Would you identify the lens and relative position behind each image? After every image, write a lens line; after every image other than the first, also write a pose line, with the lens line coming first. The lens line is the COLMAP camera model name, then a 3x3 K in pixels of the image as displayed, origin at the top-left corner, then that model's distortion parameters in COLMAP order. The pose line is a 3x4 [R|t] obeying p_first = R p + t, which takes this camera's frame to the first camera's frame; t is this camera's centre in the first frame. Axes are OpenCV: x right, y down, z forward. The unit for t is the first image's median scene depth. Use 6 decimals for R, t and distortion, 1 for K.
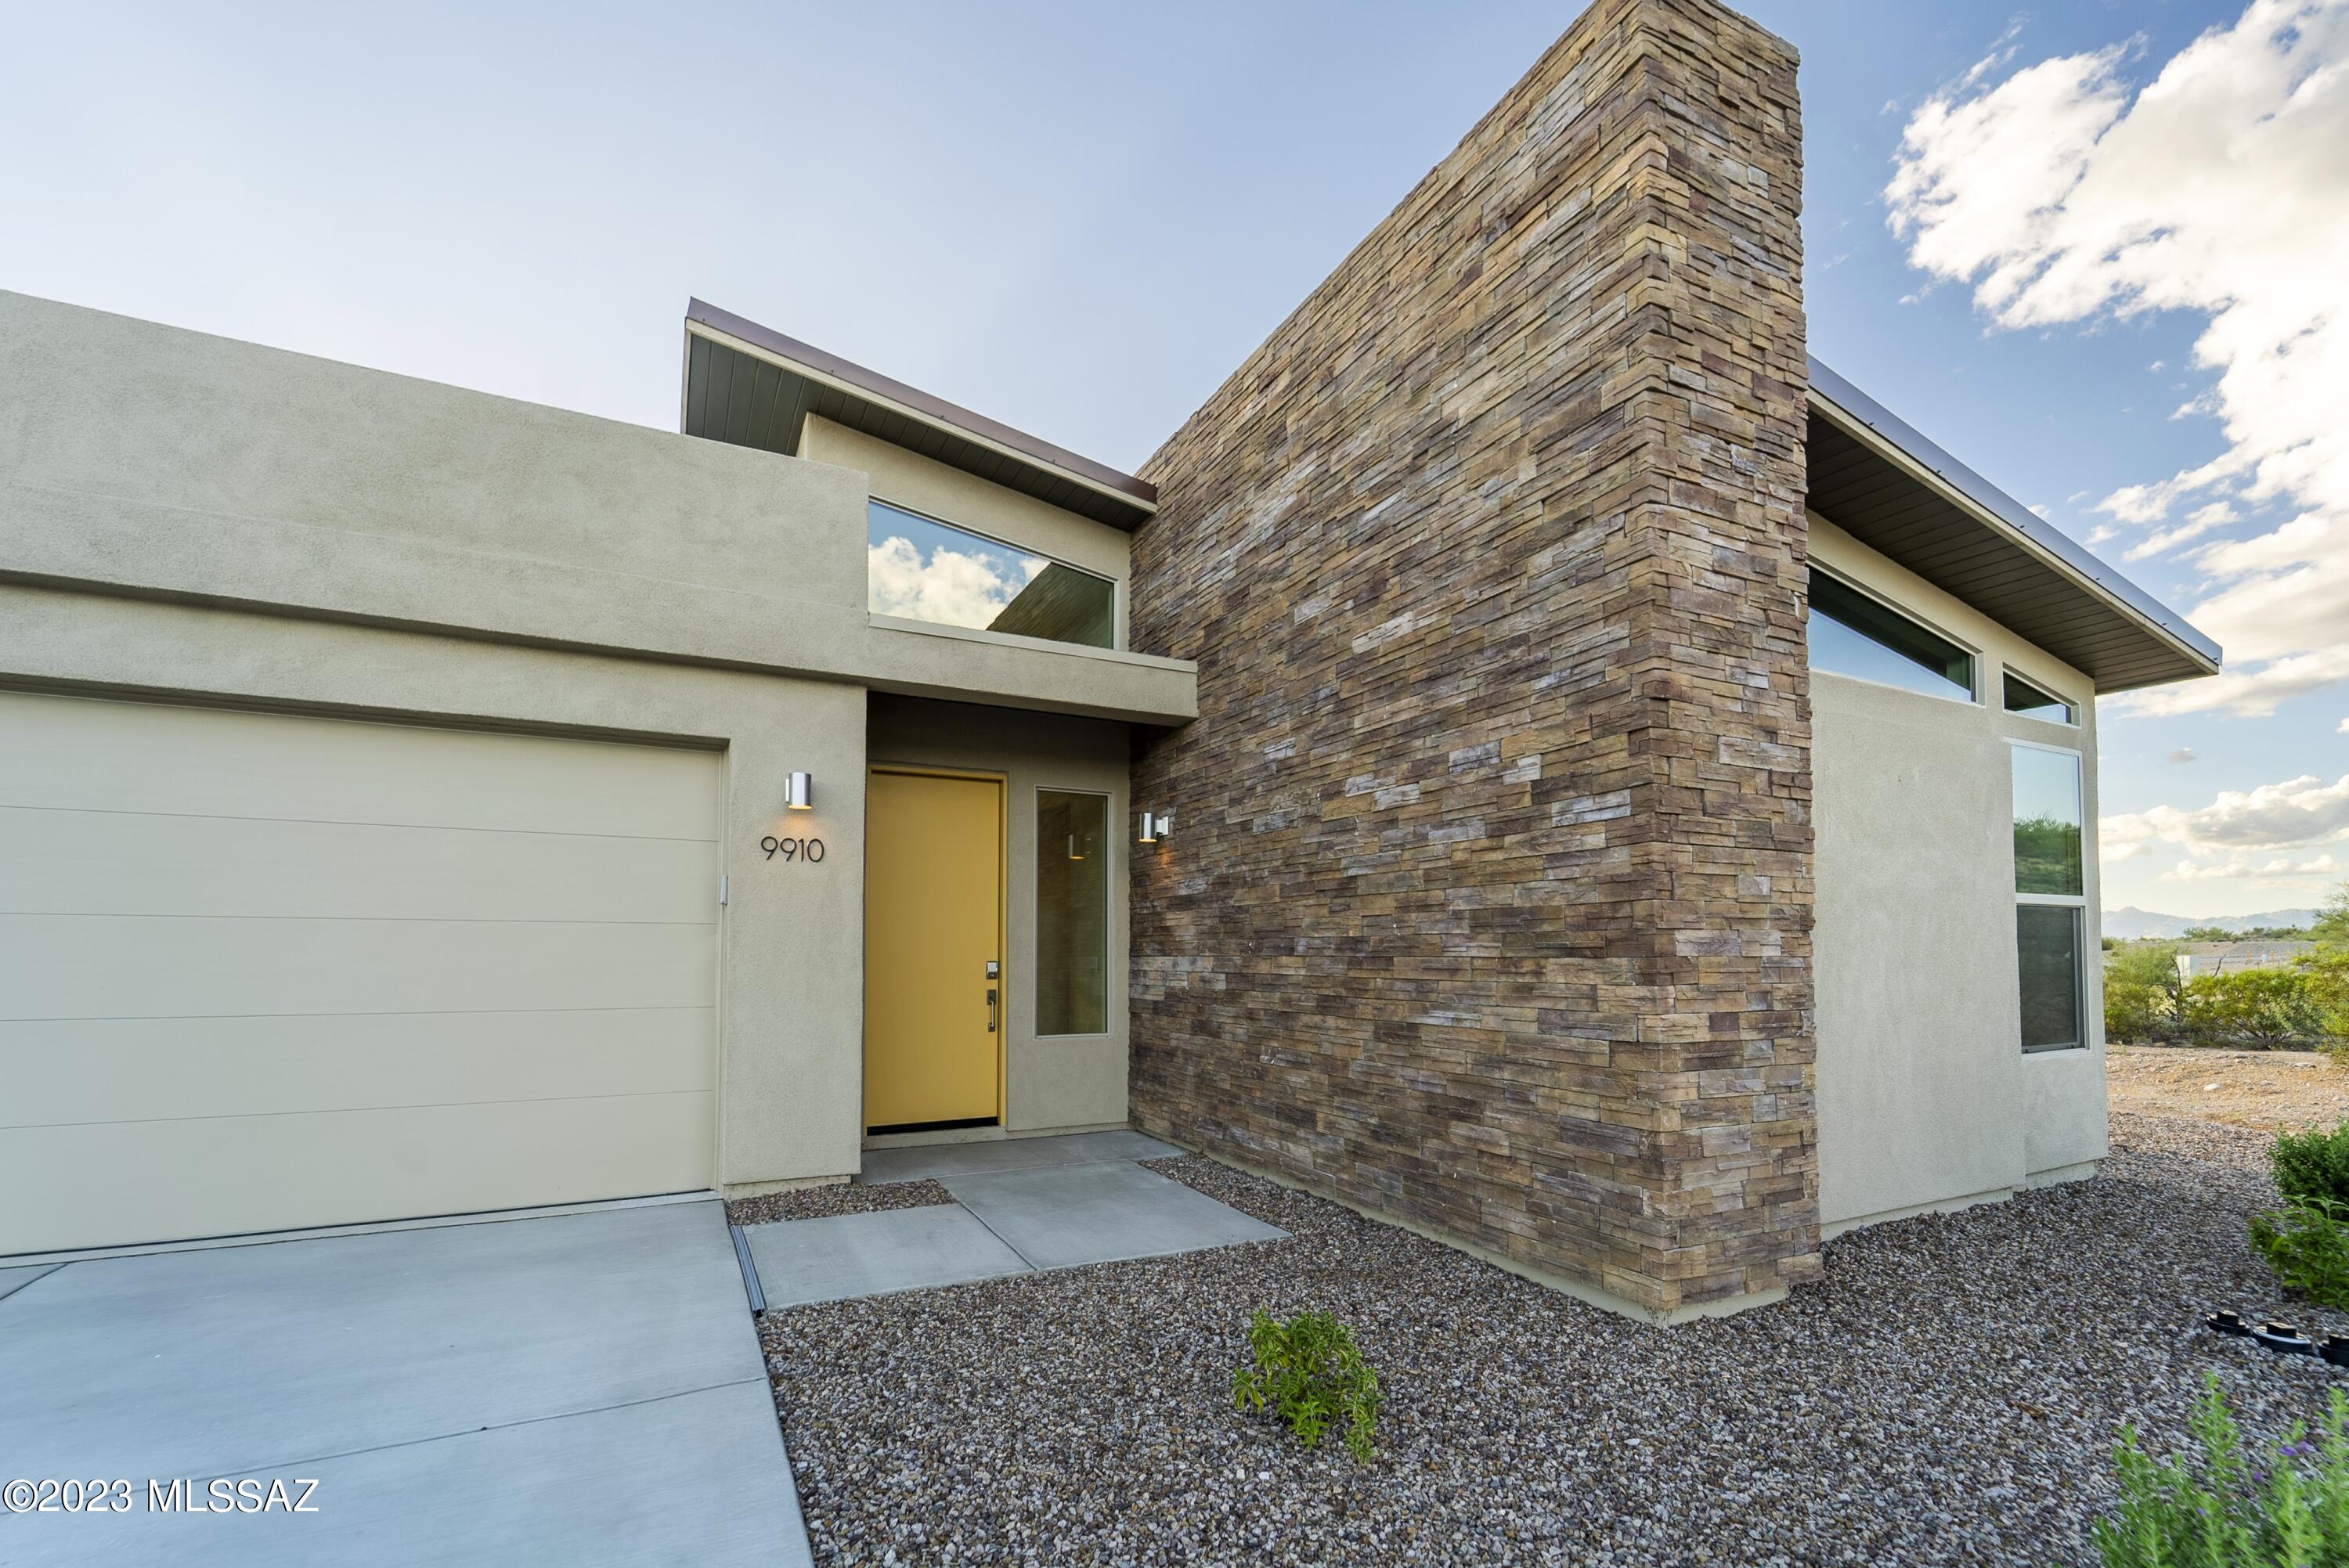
lens RADIAL K [[956.0, 0, 1173.4], [0, 956.0, 772.5], [0, 0, 1]] dist [0.001694, -0.002739]
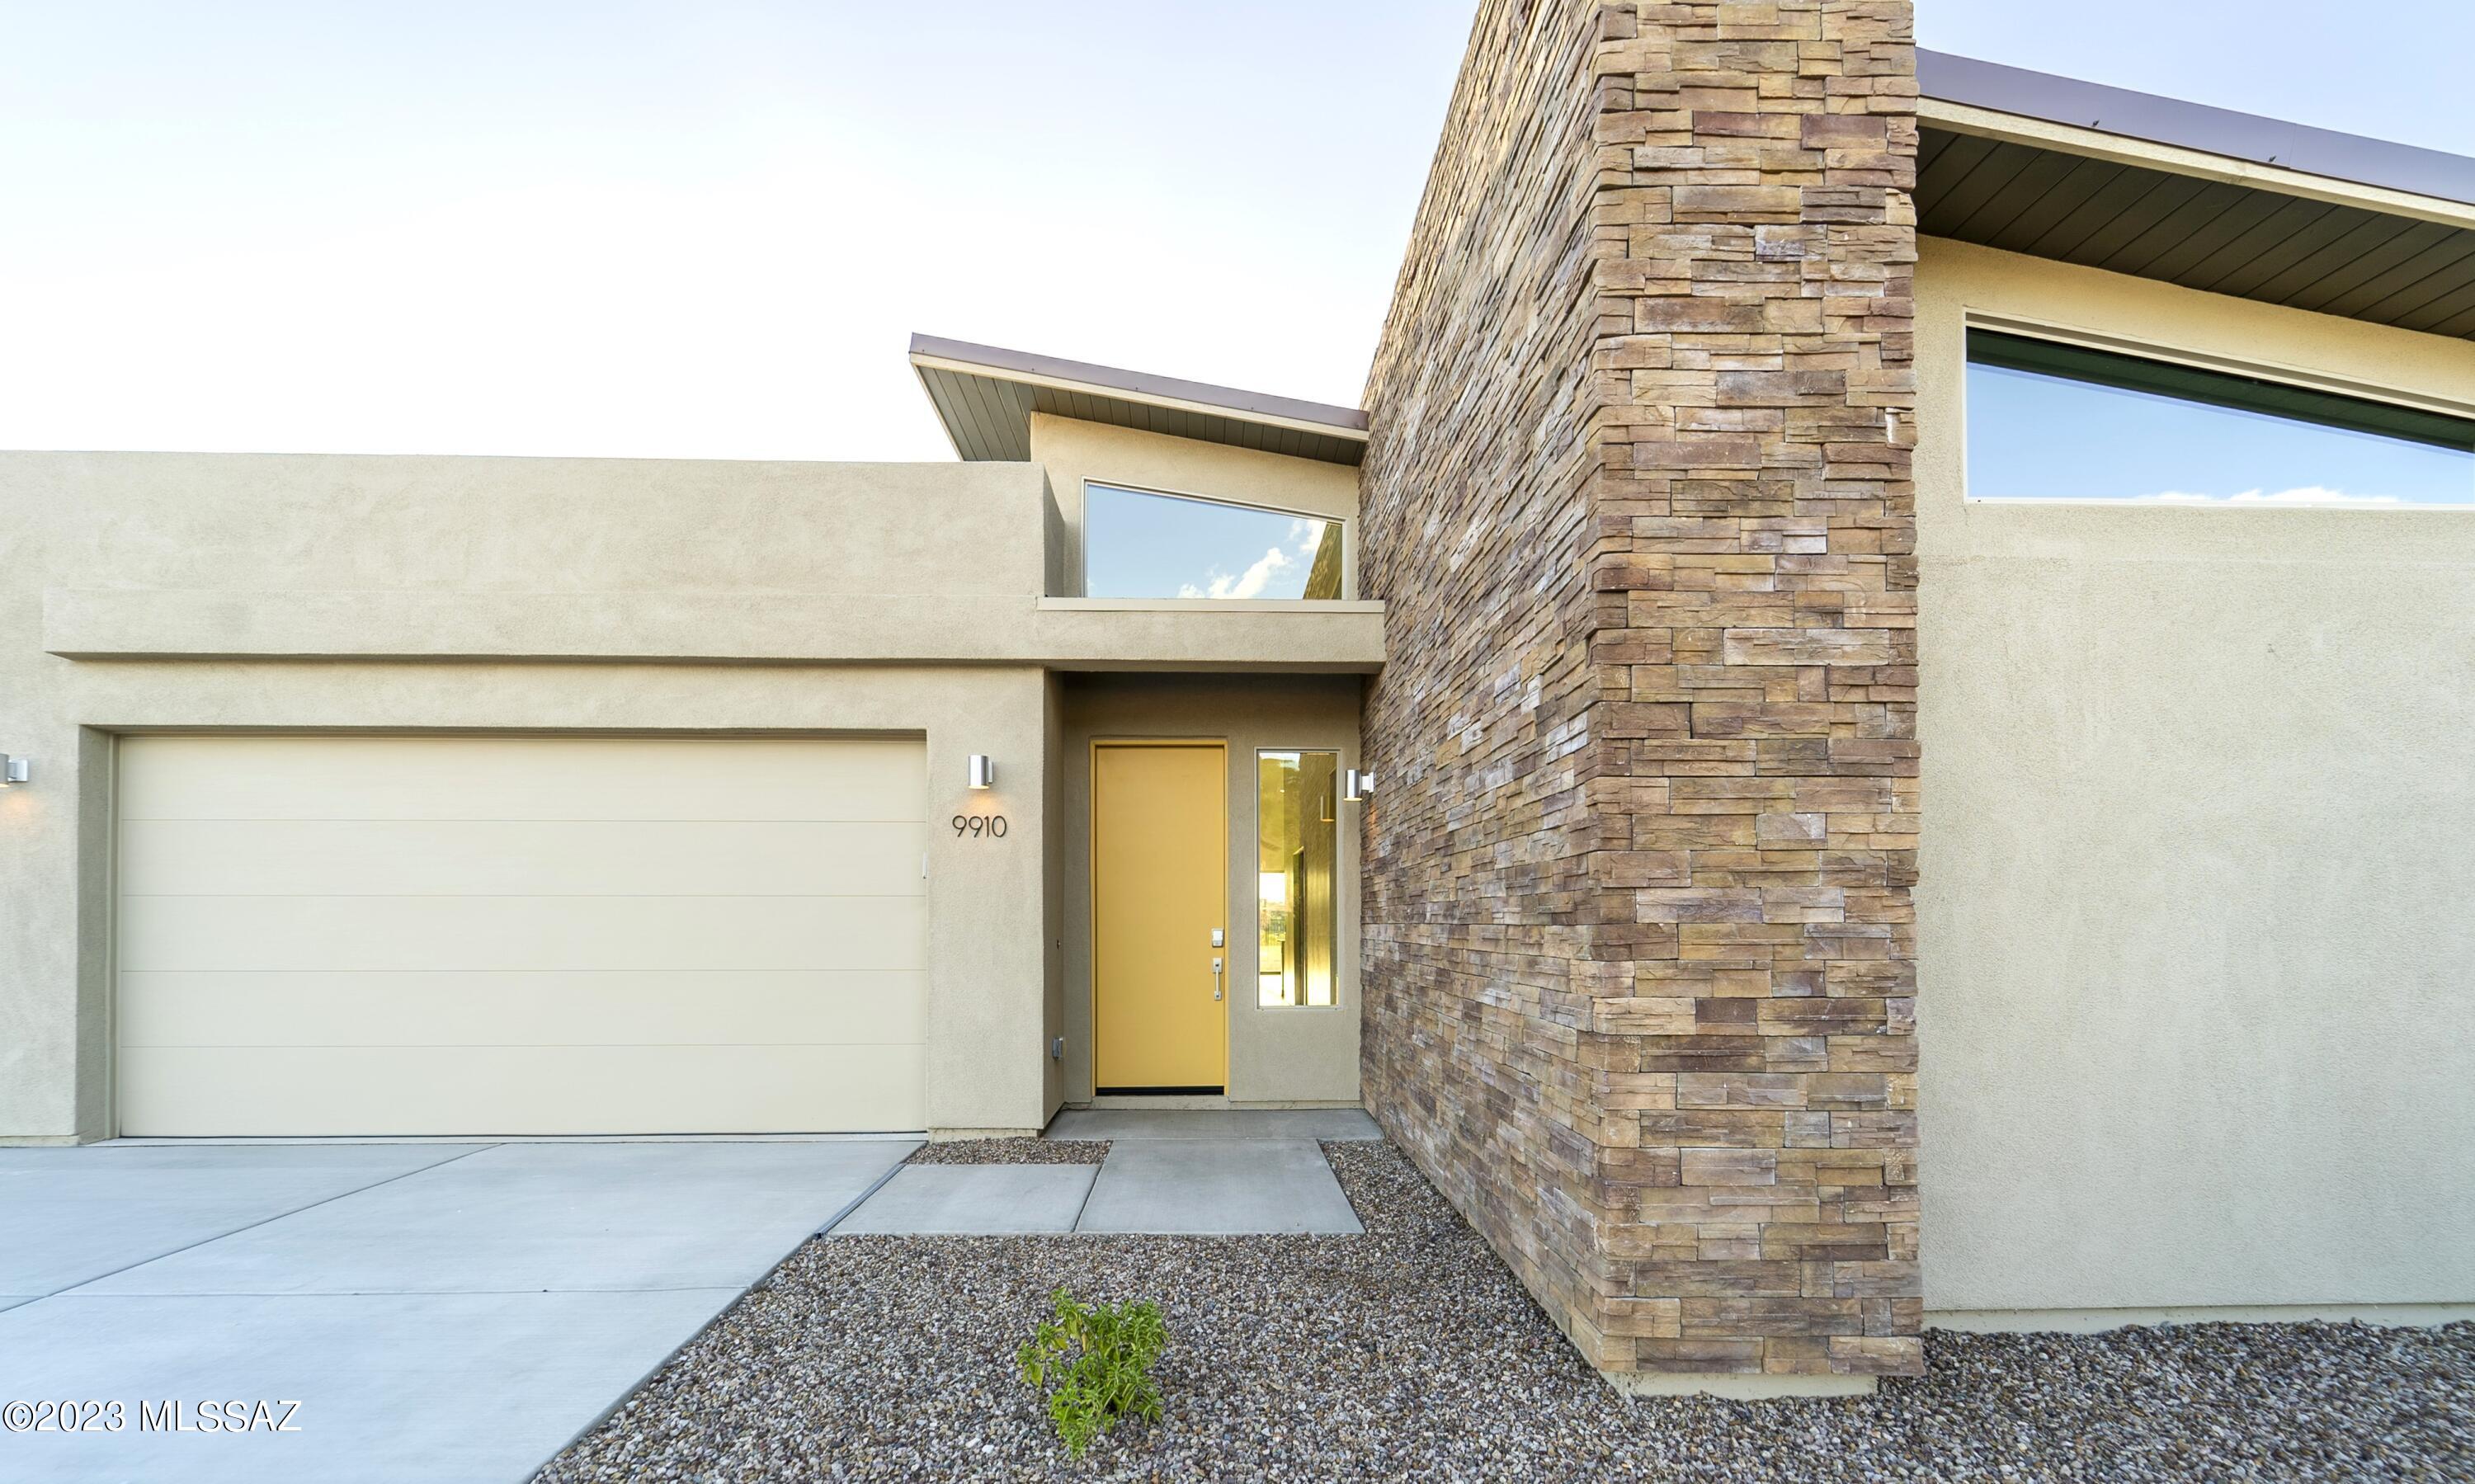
lens RADIAL K [[1012.6, 0, 1237.5], [0, 1012.6, 754.6], [0, 0, 1]] dist [-0.001148, -0.000419]
pose [[0.909208, -0.070468, -0.410336, 0.441161], [0.080129, 0.996764, 0.006372, 0.019856], [0.408559, -0.038674, 0.911912, 0.099613]]
